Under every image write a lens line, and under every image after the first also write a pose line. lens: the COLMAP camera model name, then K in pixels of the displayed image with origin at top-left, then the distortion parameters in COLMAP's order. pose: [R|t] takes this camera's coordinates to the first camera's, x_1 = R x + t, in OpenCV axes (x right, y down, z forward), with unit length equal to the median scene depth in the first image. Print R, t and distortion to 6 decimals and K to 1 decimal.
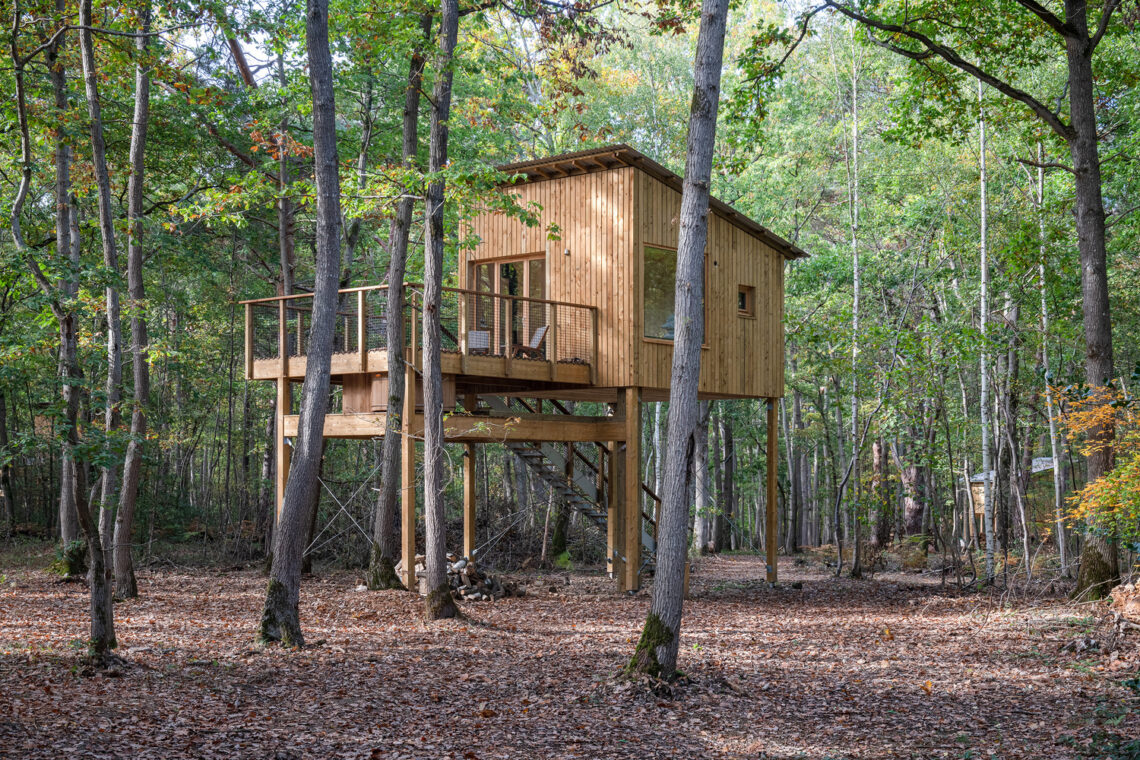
lens RADIAL K [[1640.6, 0, 569.6], [0, 1640.6, 435.0], [0, 0, 1]] dist [-0.006743, -0.051236]
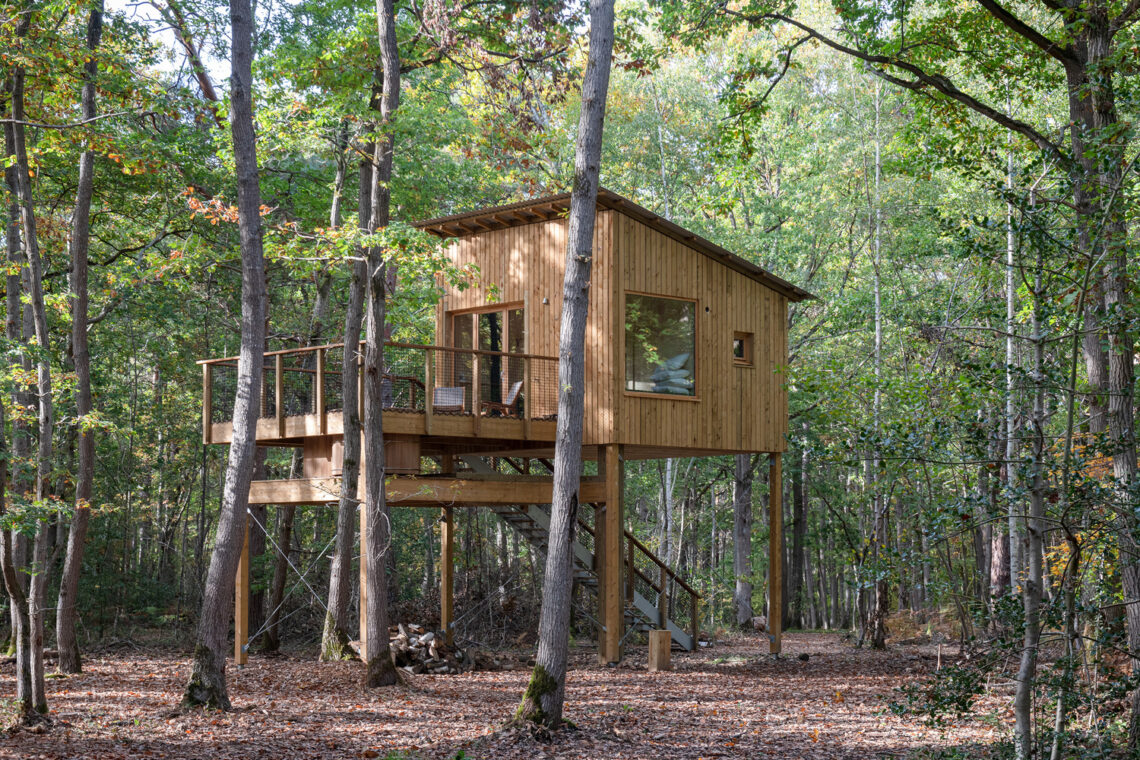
lens RADIAL K [[1989.9, 0, 570.0], [0, 1989.9, 380.0], [0, 0, 1]] dist [0.022258, -0.060703]
pose [[0.999084, -0.019791, -0.037942, 0.058006], [0.017513, 0.998076, -0.059472, 0.001112], [0.039046, 0.058753, 0.997509, -0.137856]]
